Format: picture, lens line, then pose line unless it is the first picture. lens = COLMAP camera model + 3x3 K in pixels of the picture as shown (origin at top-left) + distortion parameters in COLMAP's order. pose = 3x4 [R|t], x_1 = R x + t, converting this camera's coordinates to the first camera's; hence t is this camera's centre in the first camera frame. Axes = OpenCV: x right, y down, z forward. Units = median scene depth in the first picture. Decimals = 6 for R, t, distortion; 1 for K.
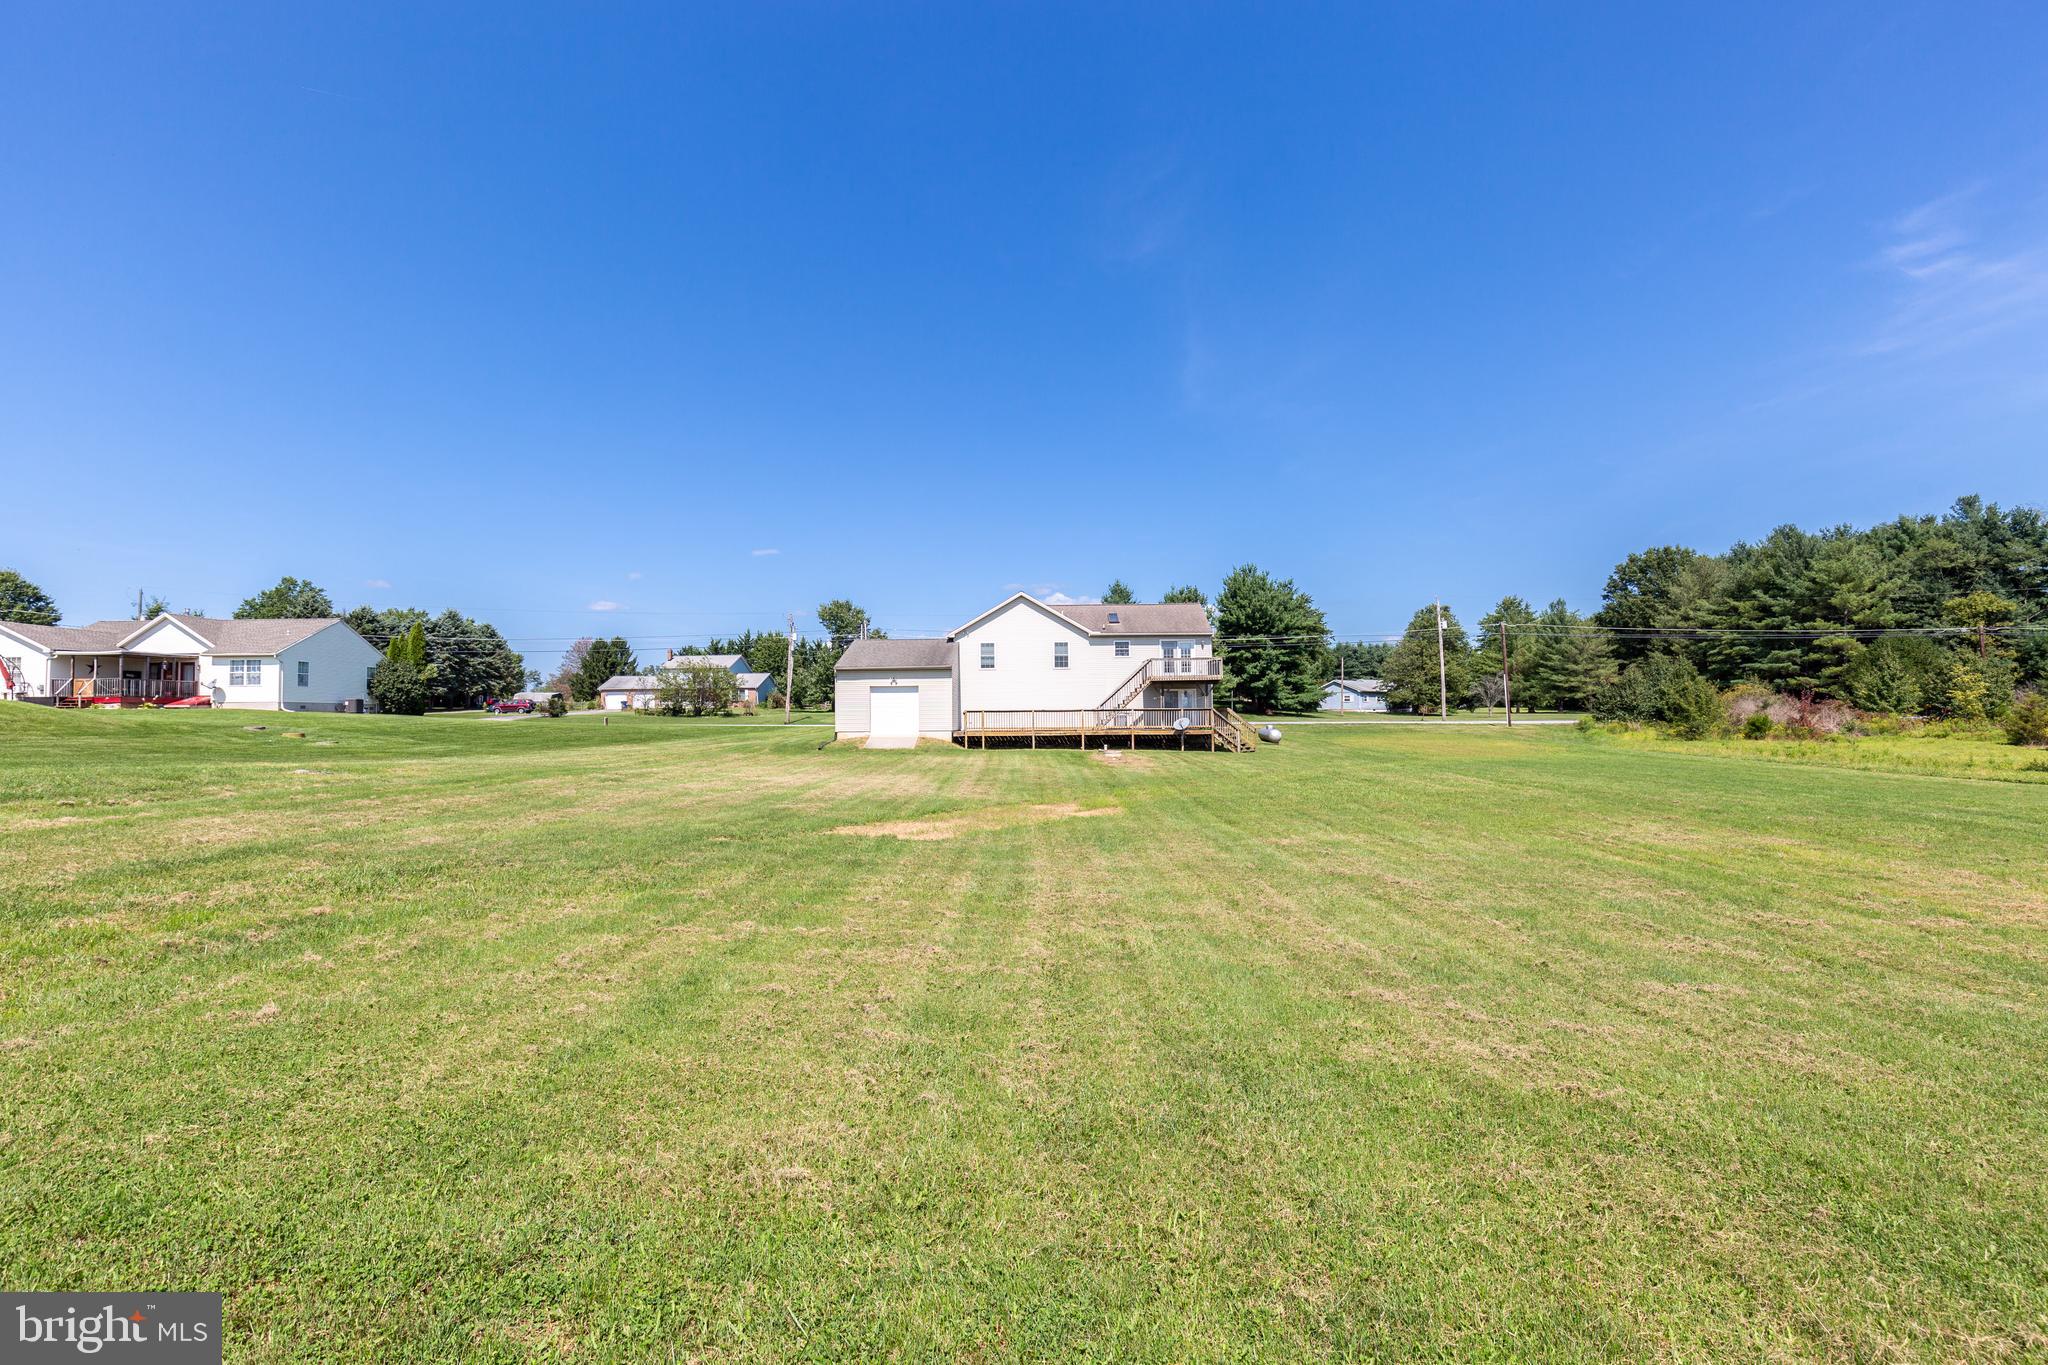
lens RADIAL K [[902.9, 0, 1011.4], [0, 902.9, 657.2], [0, 0, 1]] dist [0.009780, 0.000091]
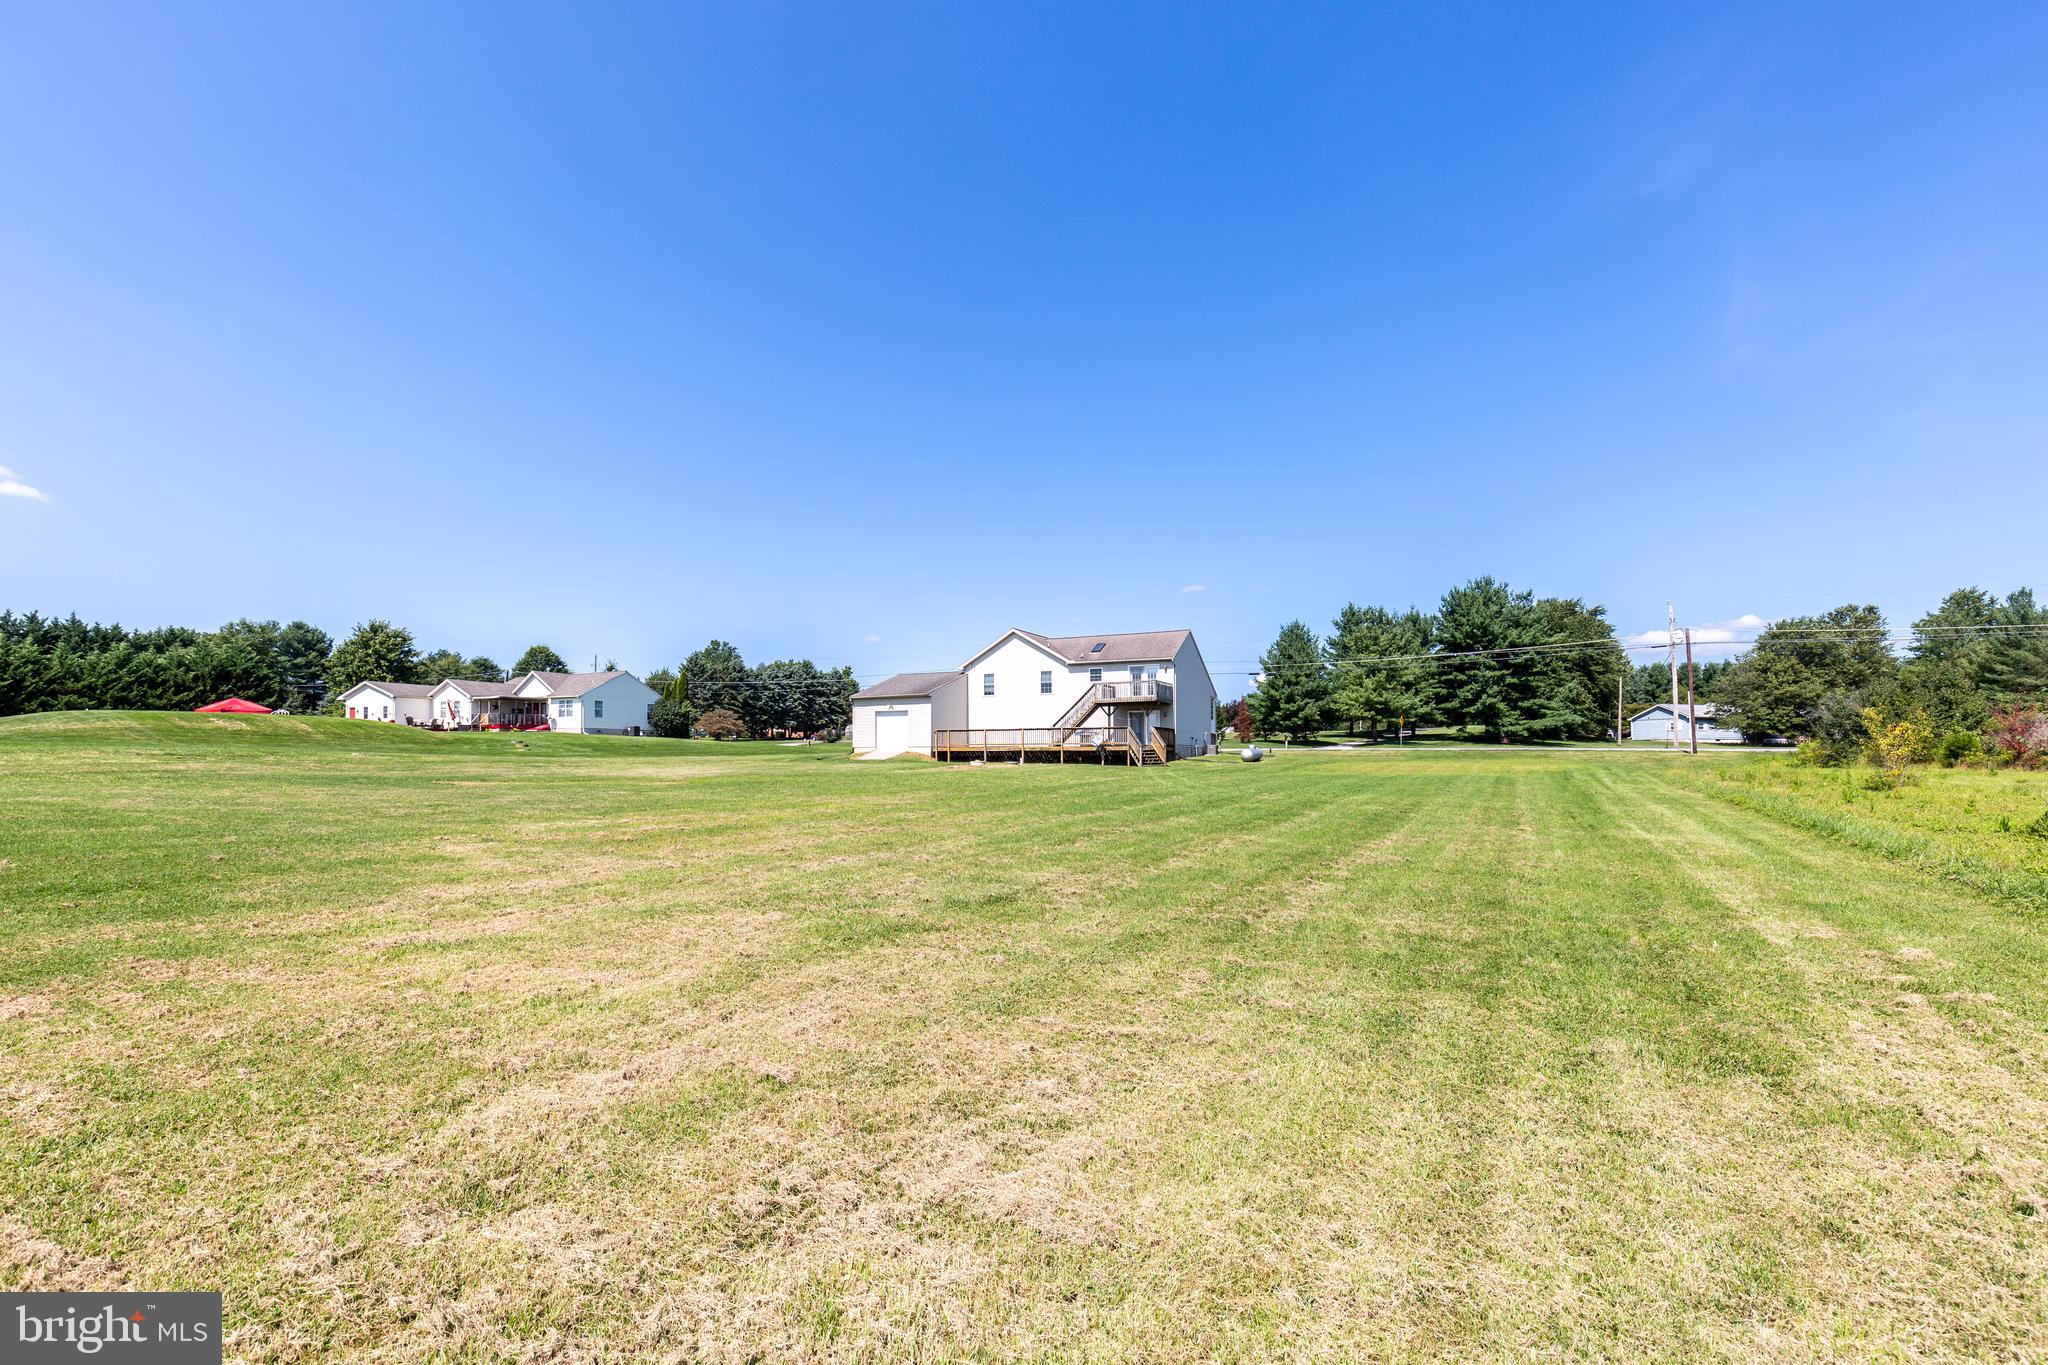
lens RADIAL K [[925.0, 0, 1059.6], [0, 925.0, 738.8], [0, 0, 1]] dist [-0.000691, 0.000017]
pose [[0.907474, -0.001753, -0.420104, 0.559082], [0.022700, 0.998735, 0.044868, 0.017099], [0.419494, -0.050253, 0.906366, -0.053887]]
